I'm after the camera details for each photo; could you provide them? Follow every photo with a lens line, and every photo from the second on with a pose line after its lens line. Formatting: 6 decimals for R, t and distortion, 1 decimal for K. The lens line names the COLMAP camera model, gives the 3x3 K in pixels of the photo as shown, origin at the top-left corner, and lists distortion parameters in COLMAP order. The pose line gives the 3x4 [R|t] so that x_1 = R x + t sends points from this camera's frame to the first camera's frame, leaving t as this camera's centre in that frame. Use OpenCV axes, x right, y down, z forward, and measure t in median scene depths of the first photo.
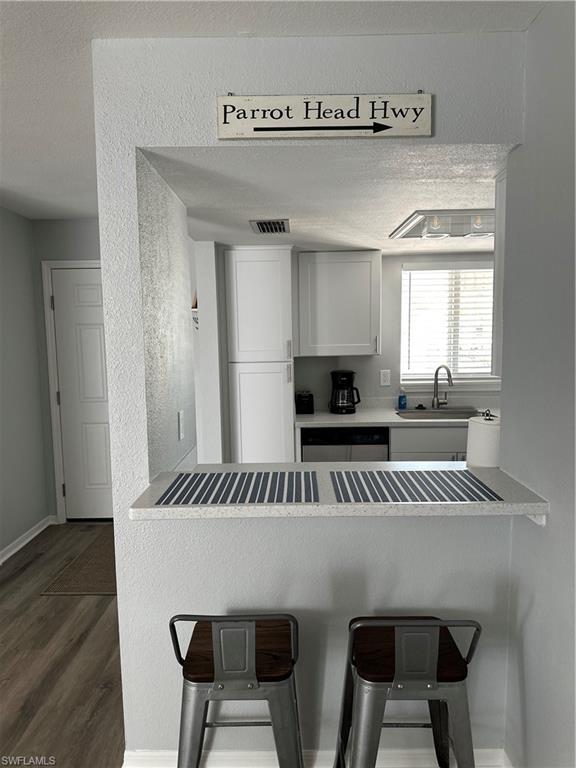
lens RADIAL K [[538.7, 0, 288.0], [0, 538.7, 384.0], [0, 0, 1]] dist [0.036244, -0.001471]
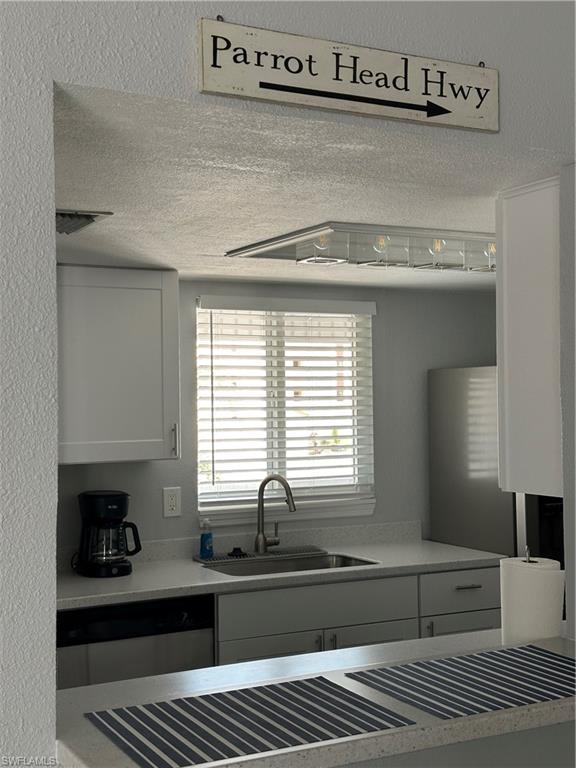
lens RADIAL K [[1060.2, 0, 288.0], [0, 1060.2, 384.0], [0, 0, 1]] dist [0.240400, -0.062695]
pose [[0.881513, 0.012419, 0.471995, -0.580681], [0.043999, 0.993144, -0.108305, -0.020793], [-0.470104, 0.116240, 0.874923, 0.004927]]
